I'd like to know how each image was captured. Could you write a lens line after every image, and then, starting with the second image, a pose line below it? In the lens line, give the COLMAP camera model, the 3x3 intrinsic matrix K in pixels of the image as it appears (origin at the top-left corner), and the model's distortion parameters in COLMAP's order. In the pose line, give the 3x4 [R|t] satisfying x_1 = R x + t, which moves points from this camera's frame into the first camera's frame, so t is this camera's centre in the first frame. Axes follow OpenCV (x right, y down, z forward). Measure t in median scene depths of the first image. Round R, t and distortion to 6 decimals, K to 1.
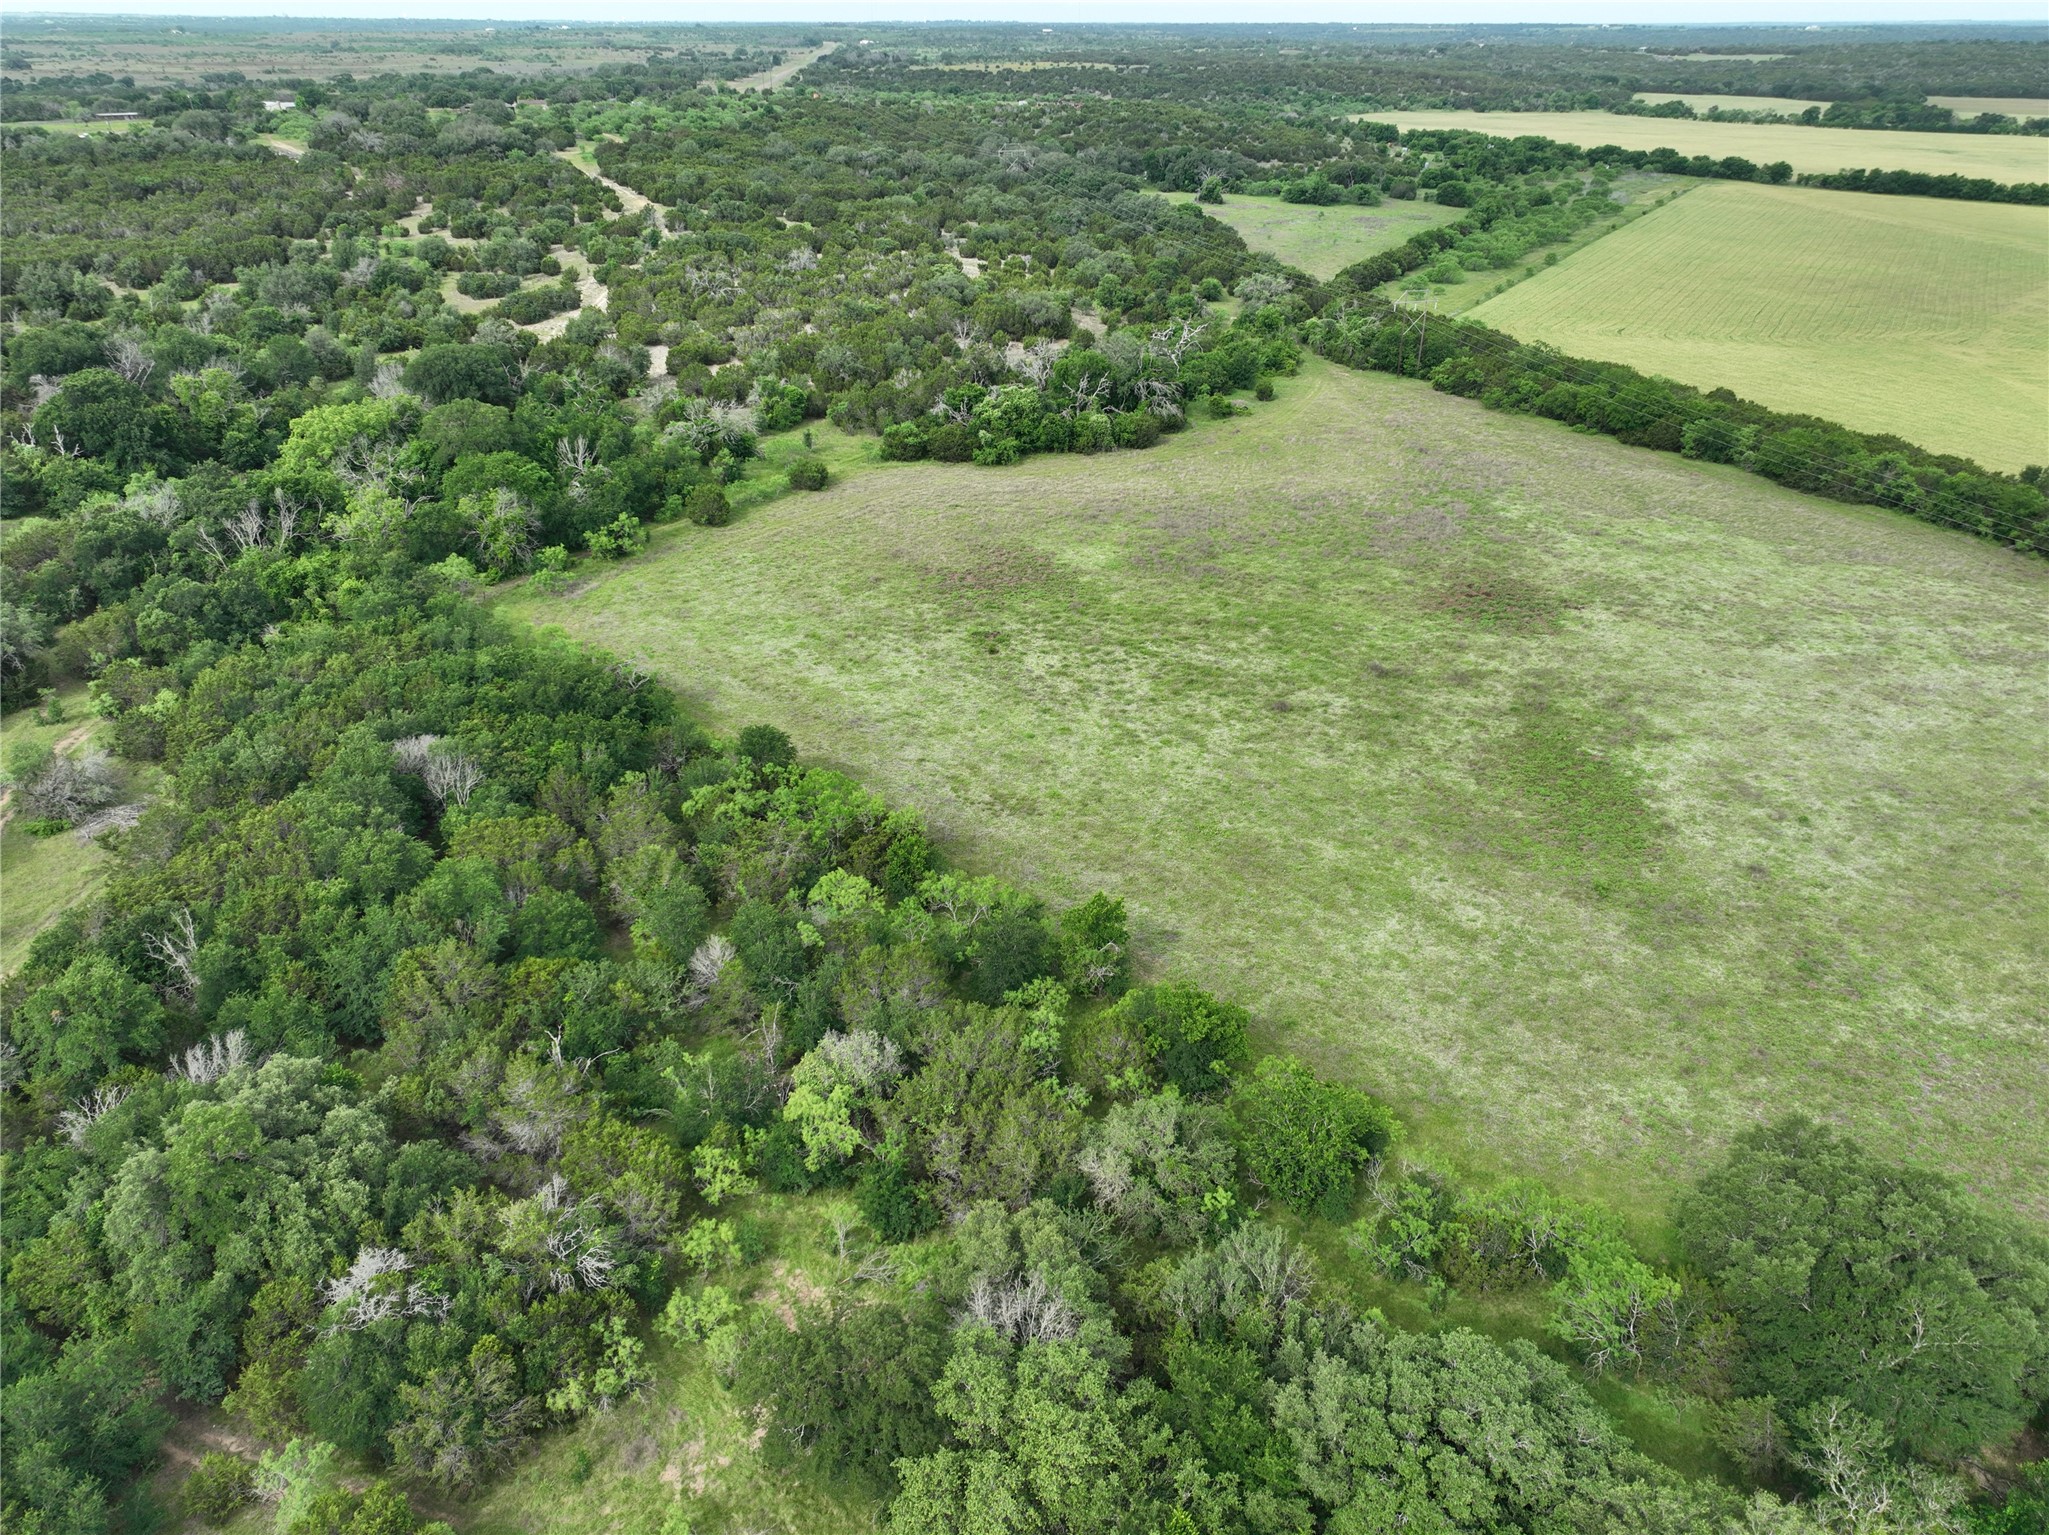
lens RADIAL K [[1441.8, 0, 1030.8], [0, 1441.8, 768.5], [0, 0, 1]] dist [-0.003204, 0.022201]
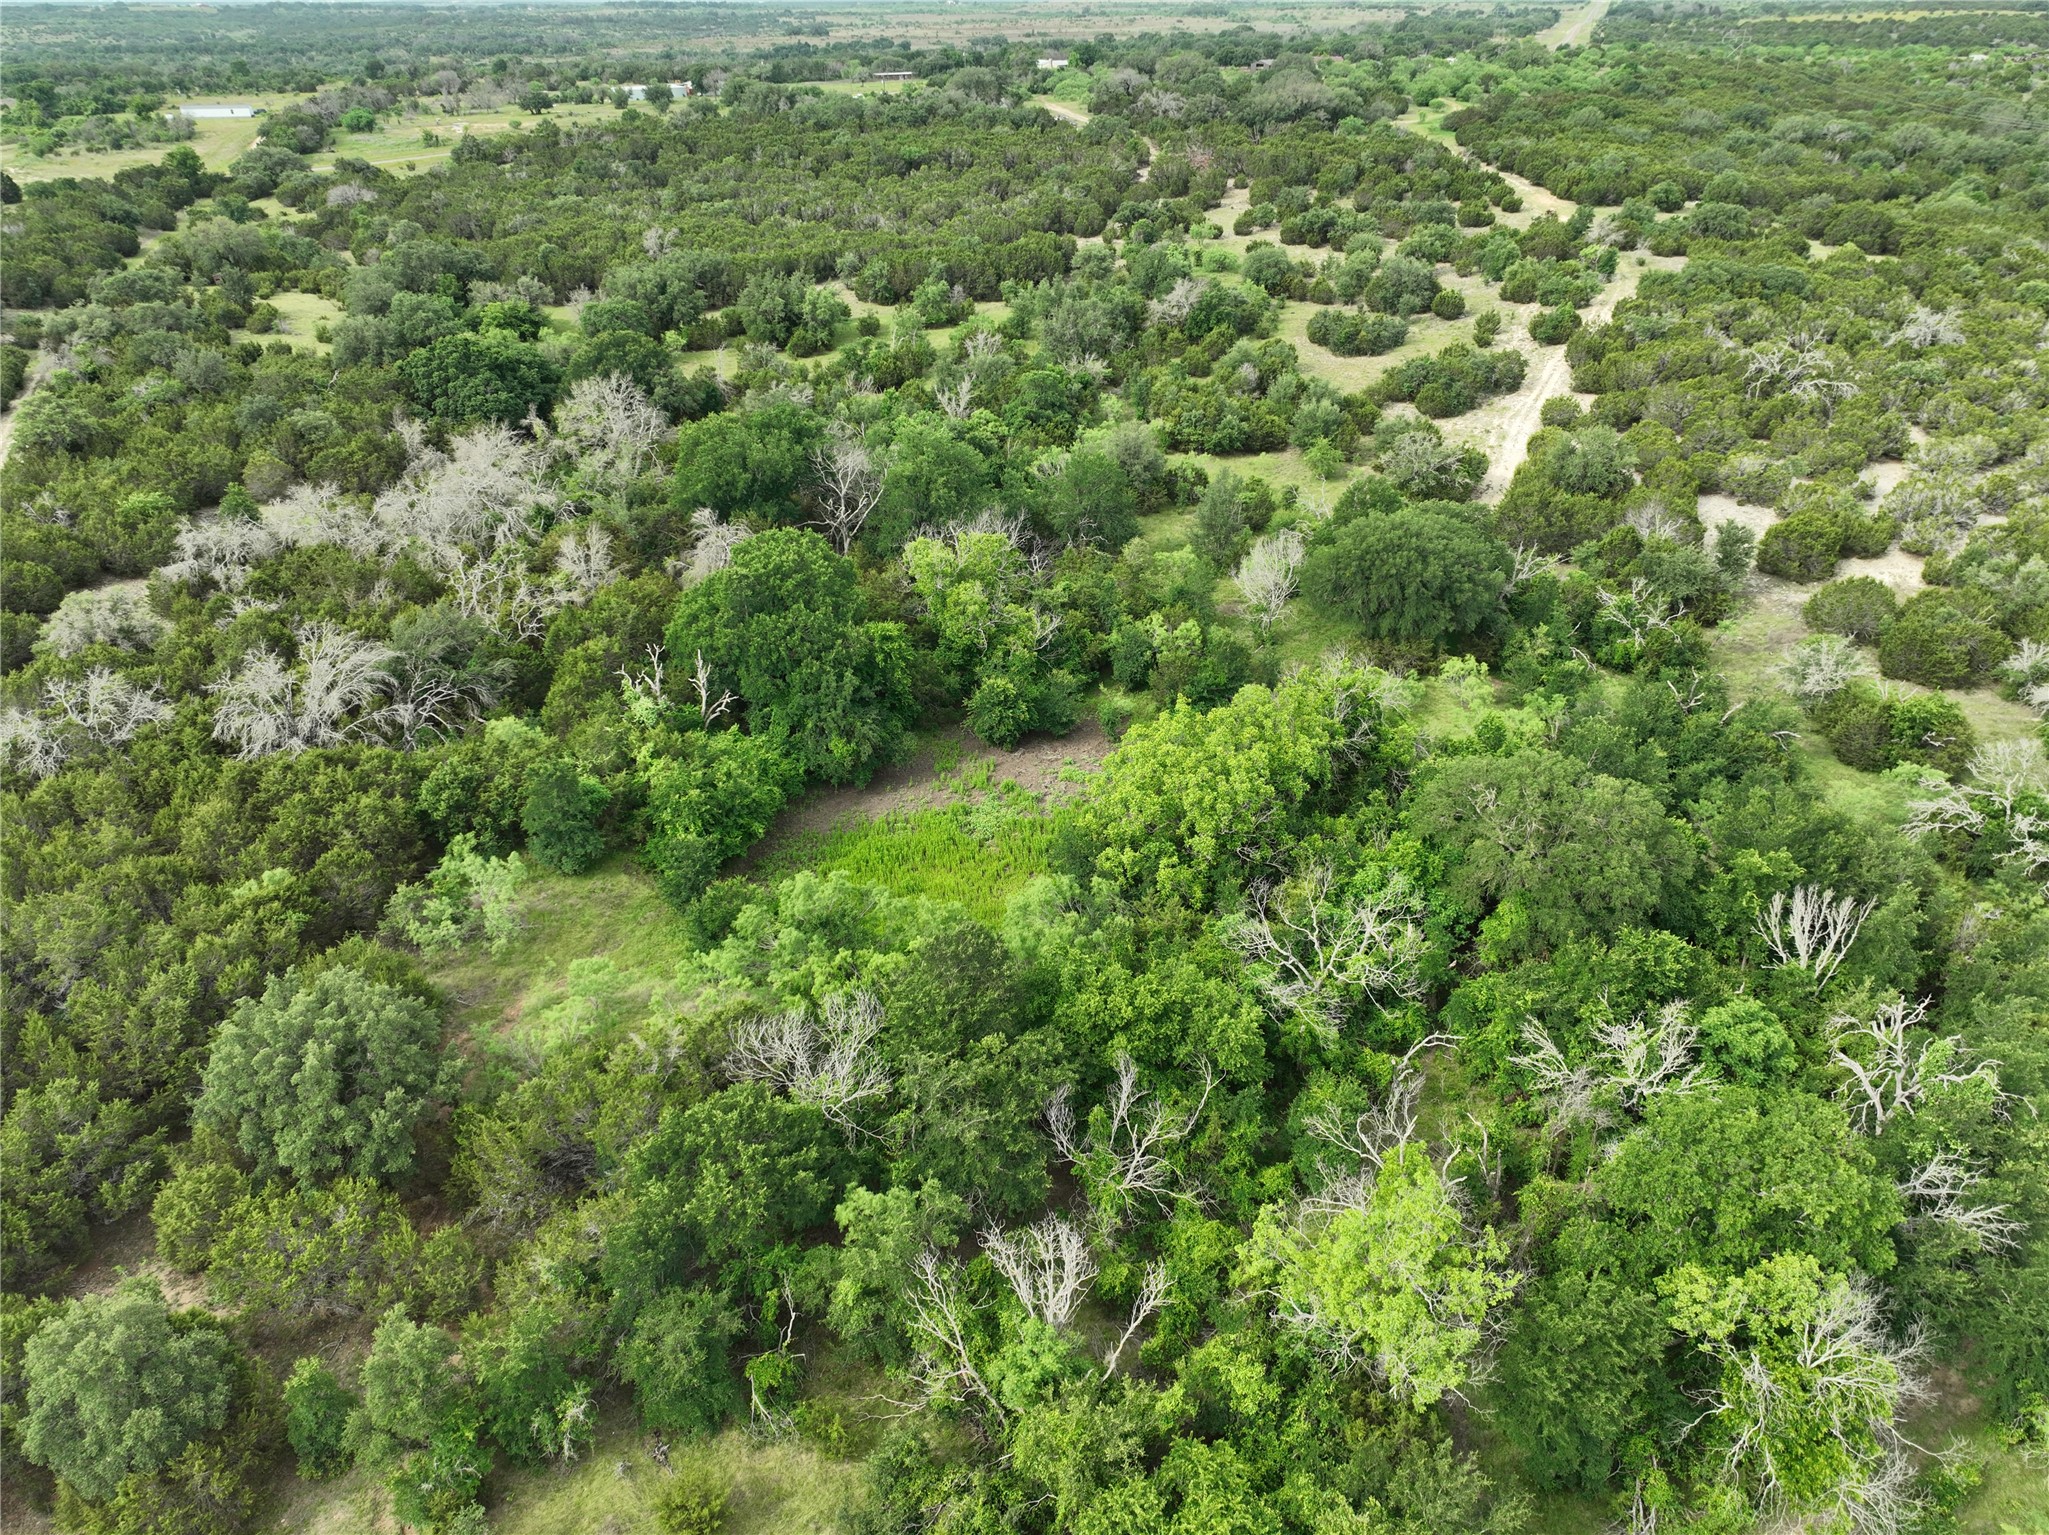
lens RADIAL K [[1426.8, 0, 1024.5], [0, 1426.8, 767.5], [0, 0, 1]] dist [0.003384, 0.011035]
pose [[0.906594, 0.188408, -0.377611, -0.246197], [-0.180182, 0.981960, 0.057353, -0.163967], [0.381605, 0.016043, 0.924186, 0.383425]]
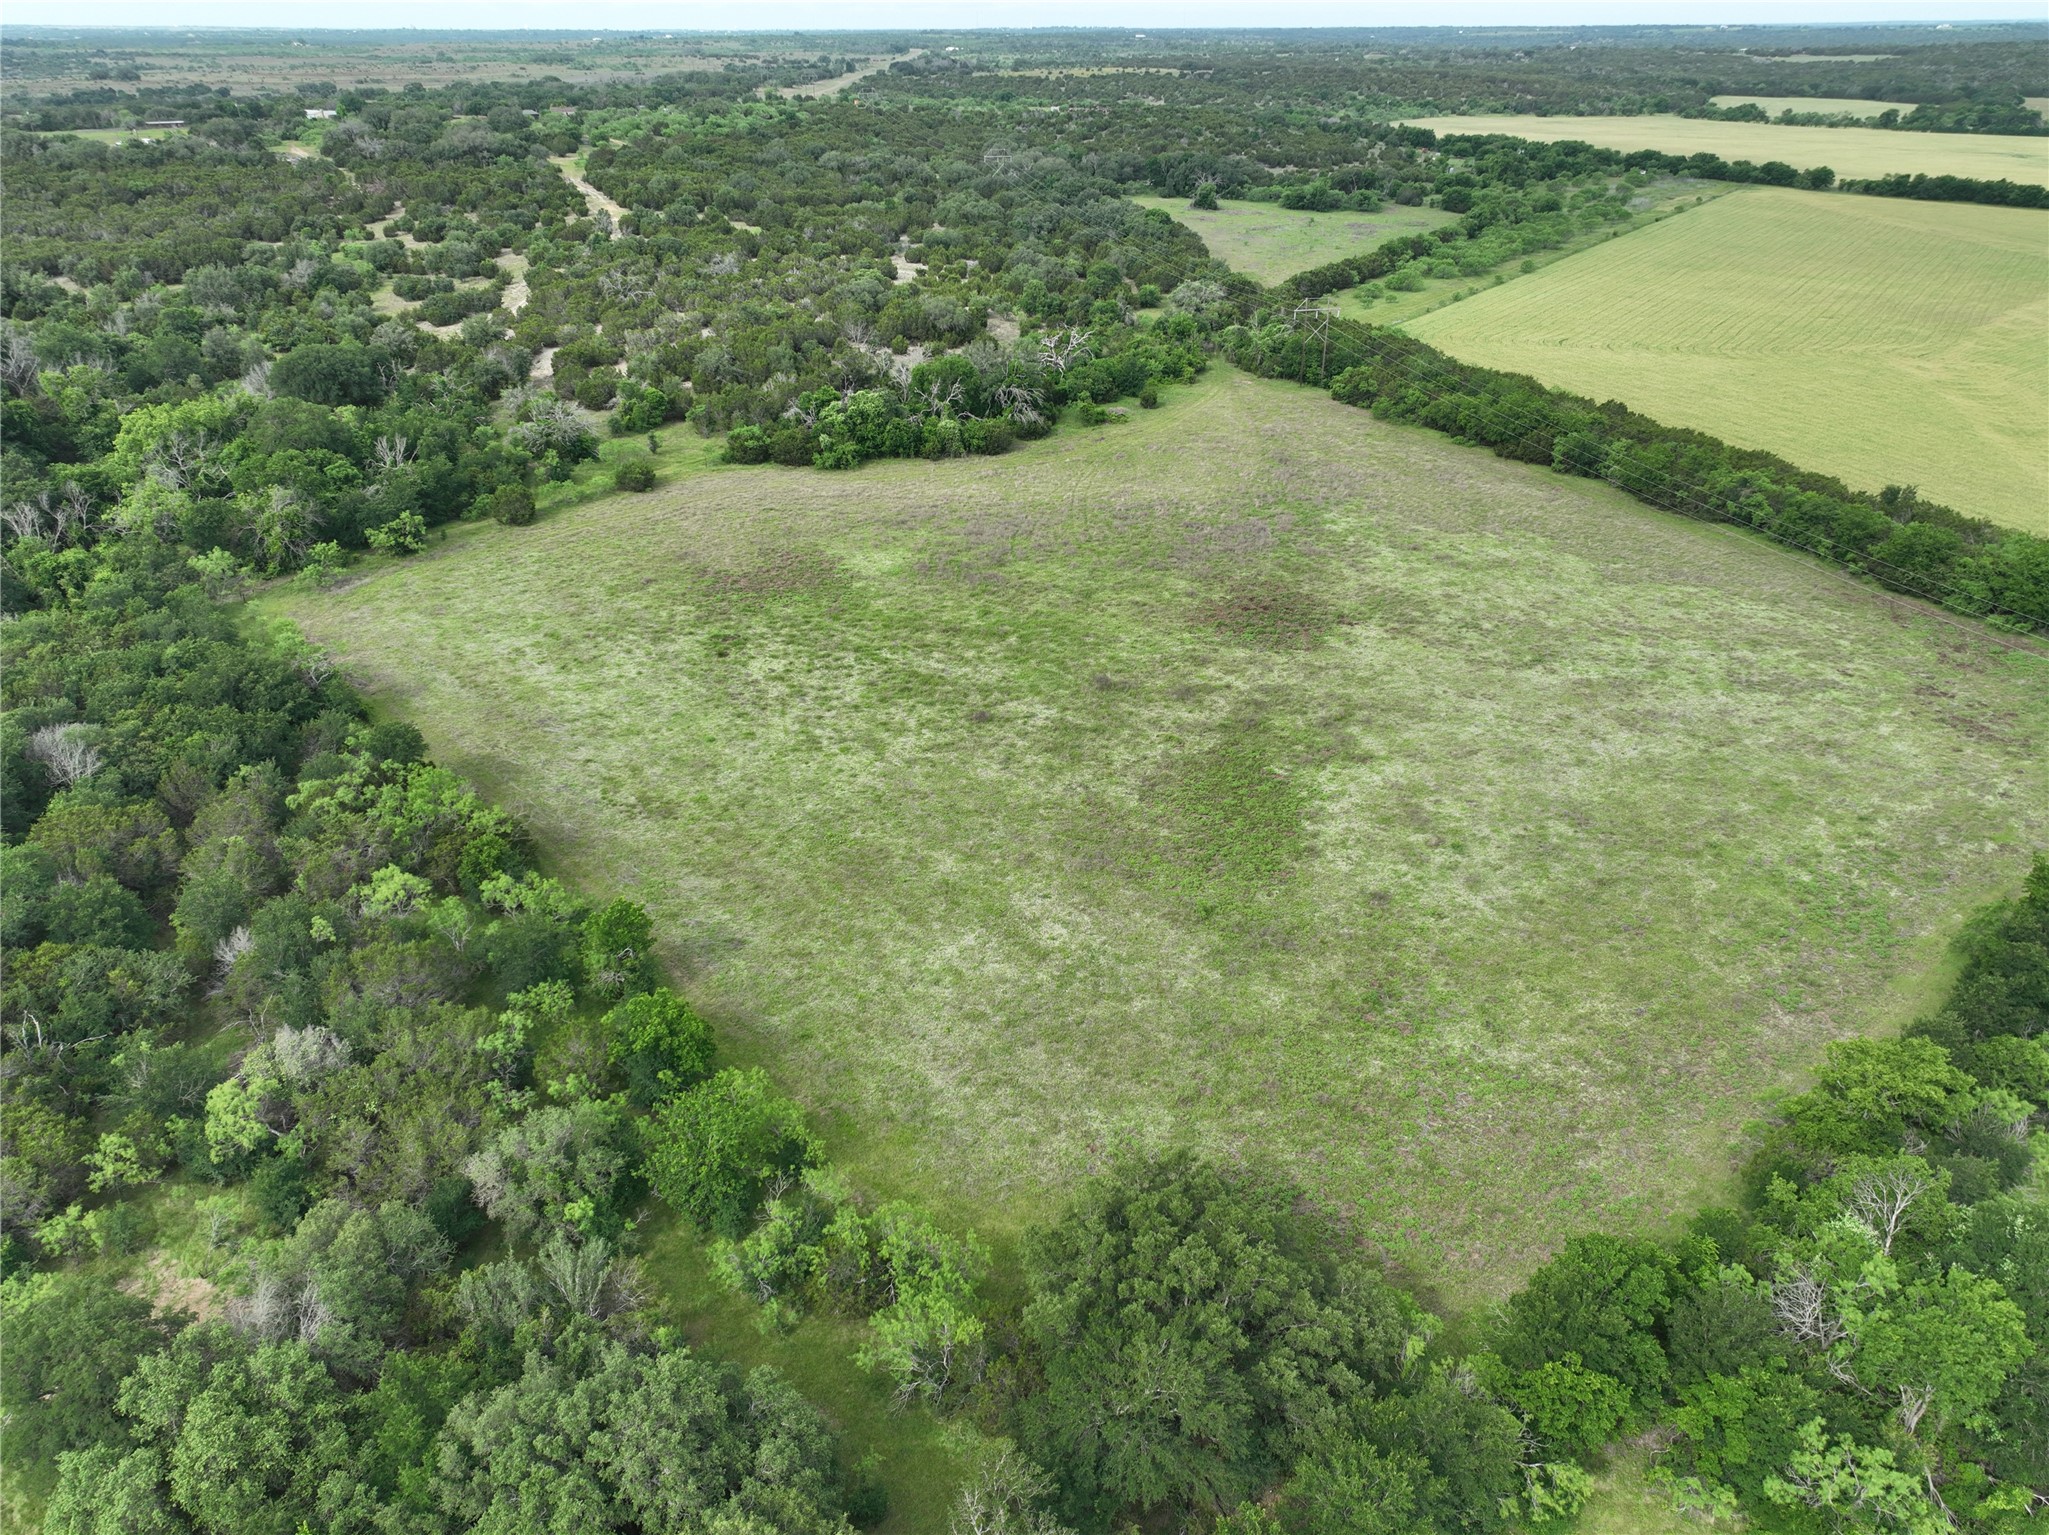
lens RADIAL K [[1441.8, 0, 1030.8], [0, 1441.8, 768.5], [0, 0, 1]] dist [-0.003204, 0.022201]
pose [[0.997416, 0.027363, -0.066430, 0.138467], [-0.027585, 0.999617, -0.002423, -0.003005], [0.066338, 0.004249, 0.997788, 0.007535]]
